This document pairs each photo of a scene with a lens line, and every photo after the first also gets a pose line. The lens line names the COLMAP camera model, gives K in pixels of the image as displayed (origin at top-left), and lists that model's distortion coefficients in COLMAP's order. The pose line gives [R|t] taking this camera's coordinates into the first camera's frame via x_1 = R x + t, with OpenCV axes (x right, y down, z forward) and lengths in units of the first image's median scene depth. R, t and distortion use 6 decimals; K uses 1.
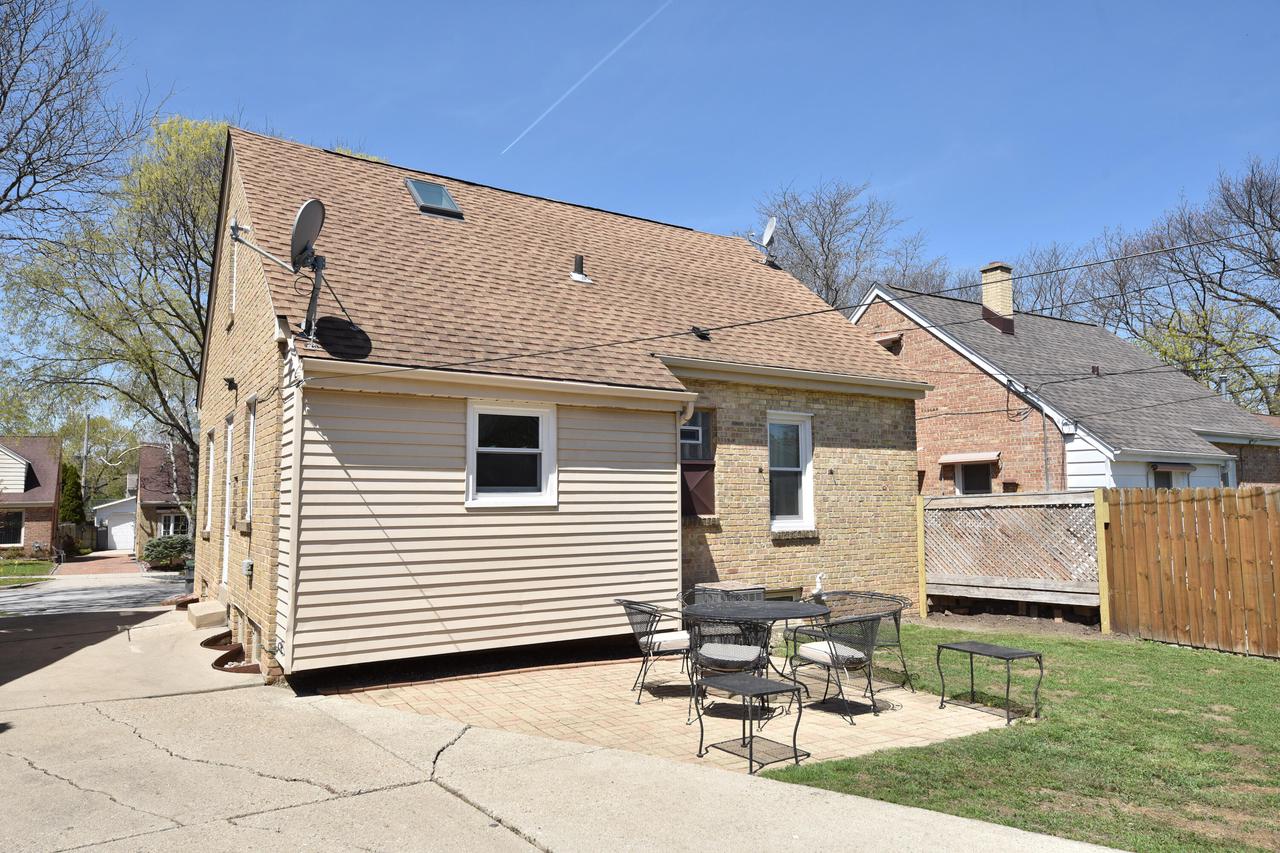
lens RADIAL K [[810.6, 0, 643.8], [0, 810.6, 430.8], [0, 0, 1]] dist [0.018345, 0.001144]
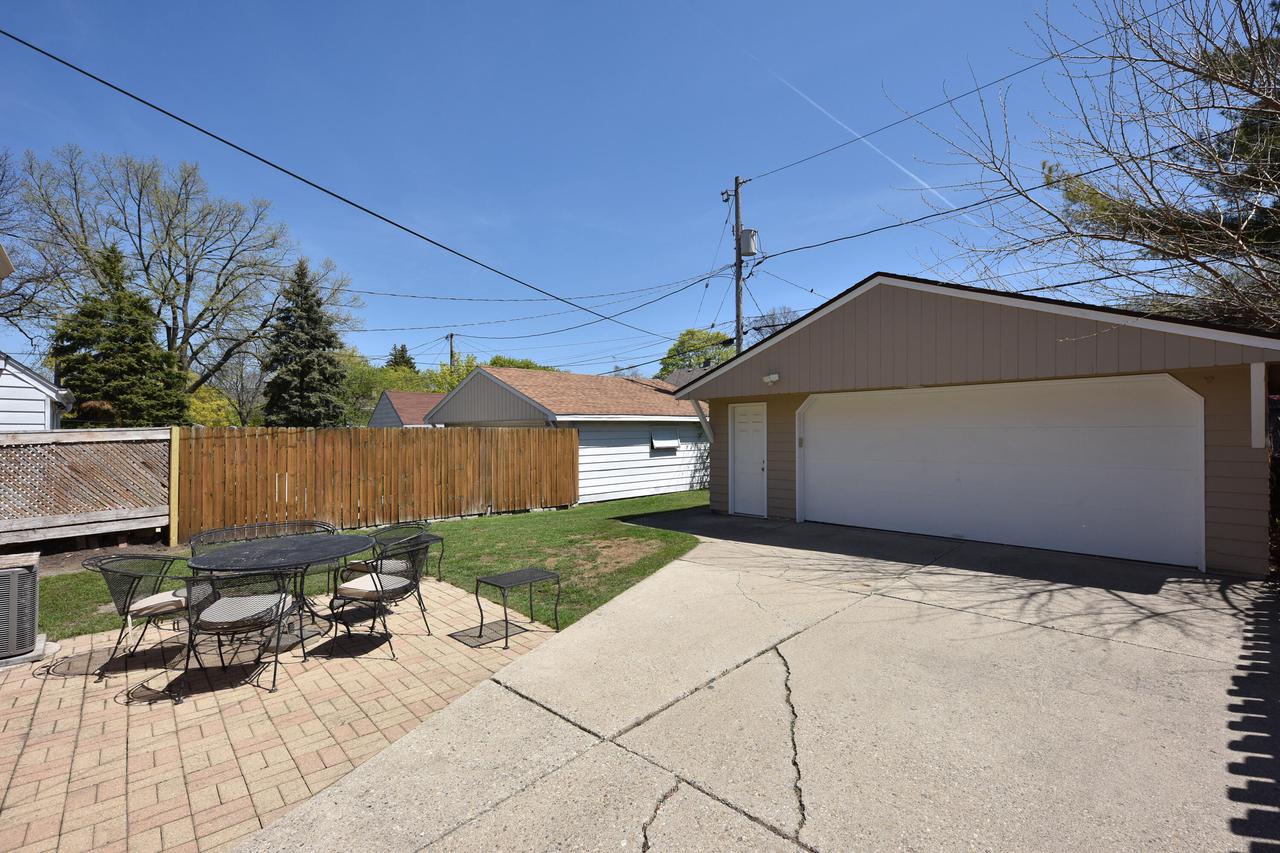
lens RADIAL K [[575.5, 0, 642.9], [0, 575.5, 429.5], [0, 0, 1]] dist [0.004884, 0.000498]
pose [[-0.175008, 0.011836, 0.984496, -0.396170], [-0.078559, 0.996572, -0.025946, 0.045100], [-0.981428, -0.081882, -0.173478, 0.488798]]
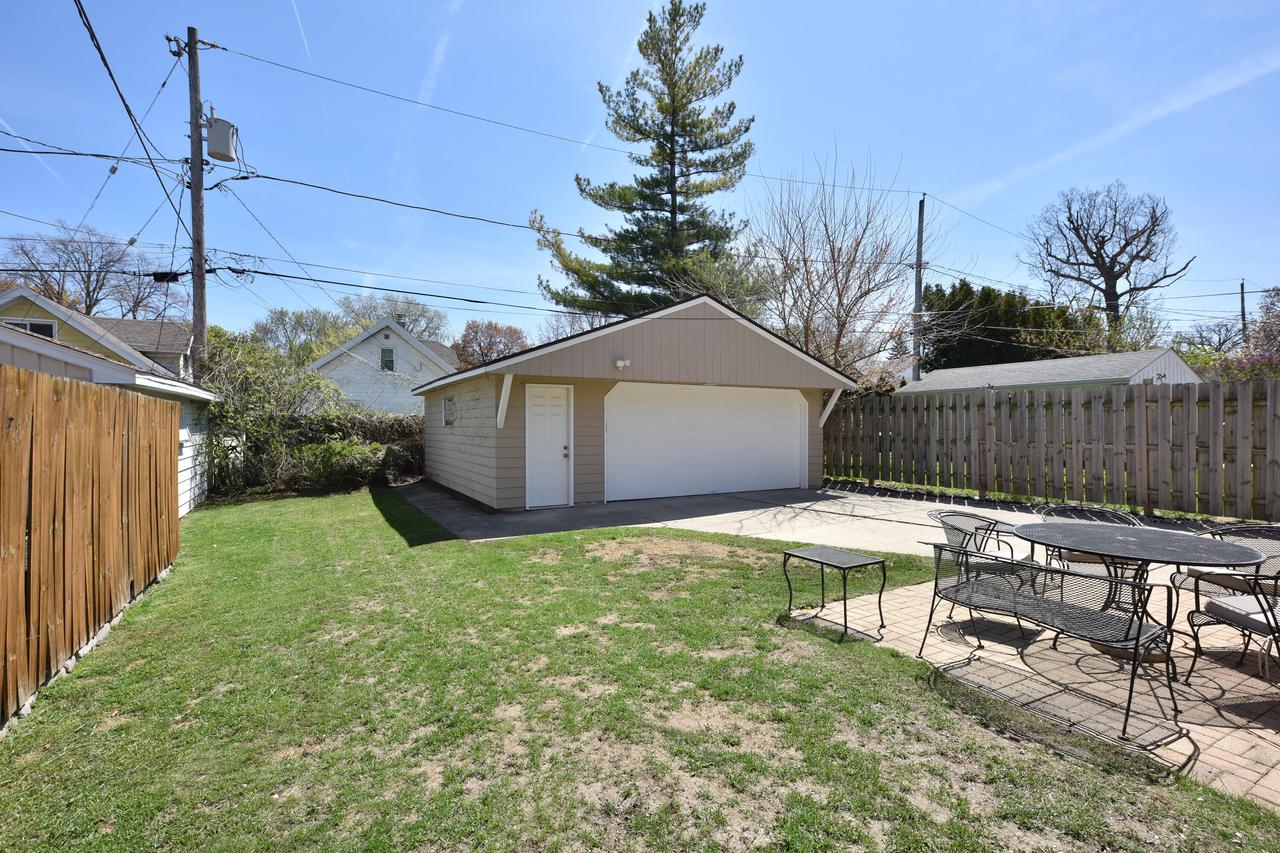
lens RADIAL K [[595.3, 0, 640.5], [0, 595.3, 430.1], [0, 0, 1]] dist [0.004167, 0.000246]
pose [[-0.998367, 0.006036, 0.056808, 0.381635], [0.001324, 0.996581, -0.082616, 0.110695], [-0.057113, -0.082406, -0.994961, 1.075778]]
